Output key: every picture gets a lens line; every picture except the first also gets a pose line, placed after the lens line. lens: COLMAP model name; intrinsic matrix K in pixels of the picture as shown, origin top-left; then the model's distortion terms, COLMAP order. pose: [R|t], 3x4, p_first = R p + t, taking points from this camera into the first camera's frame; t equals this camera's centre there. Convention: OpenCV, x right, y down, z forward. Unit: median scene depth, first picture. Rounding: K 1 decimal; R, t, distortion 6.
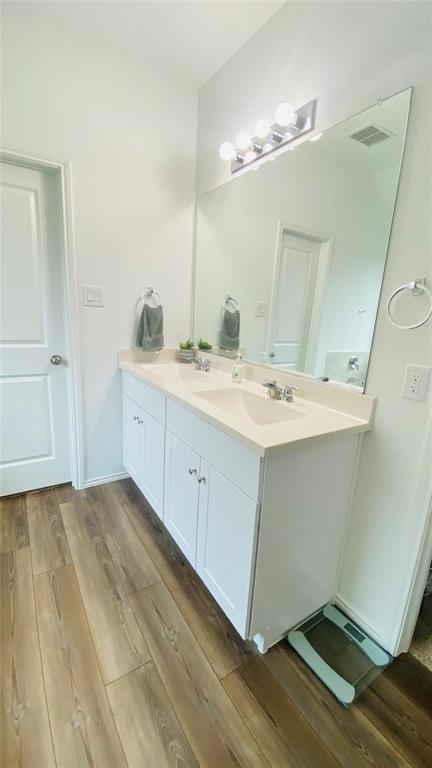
lens RADIAL K [[313.5, 0, 228.5], [0, 313.5, 381.9], [0, 0, 1]] dist [0.000362, -0.000010]
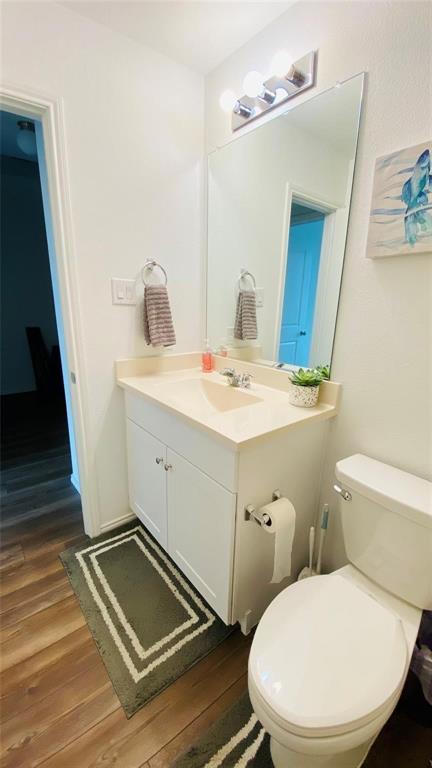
lens RADIAL K [[314.4, 0, 216.6], [0, 314.4, 392.5], [0, 0, 1]] dist [0.000446, -0.013411]
pose [[0.996314, -0.055881, 0.065079, -0.087899], [0.052194, 0.997007, 0.057031, -0.031786], [-0.068071, -0.053424, 0.996249, 0.121575]]
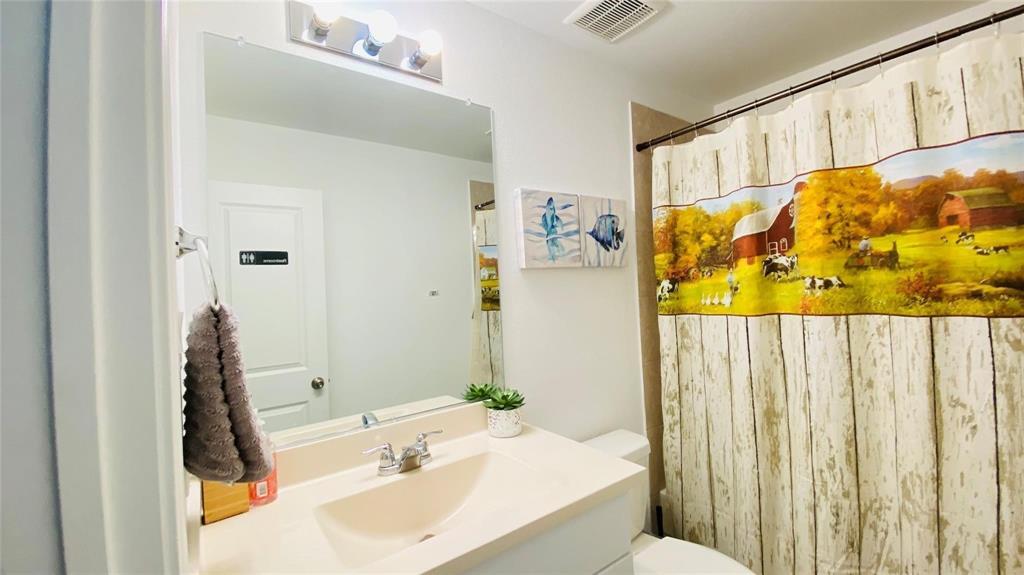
lens RADIAL K [[419.1, 0, 512.0], [0, 419.1, 287.5], [0, 0, 1]] dist [0.000446, -0.013411]
pose [[-0.058593, -0.036496, 0.997615, -0.700934], [0.281593, 0.958146, 0.051590, -0.289032], [-0.957743, 0.283944, -0.045864, 0.896965]]
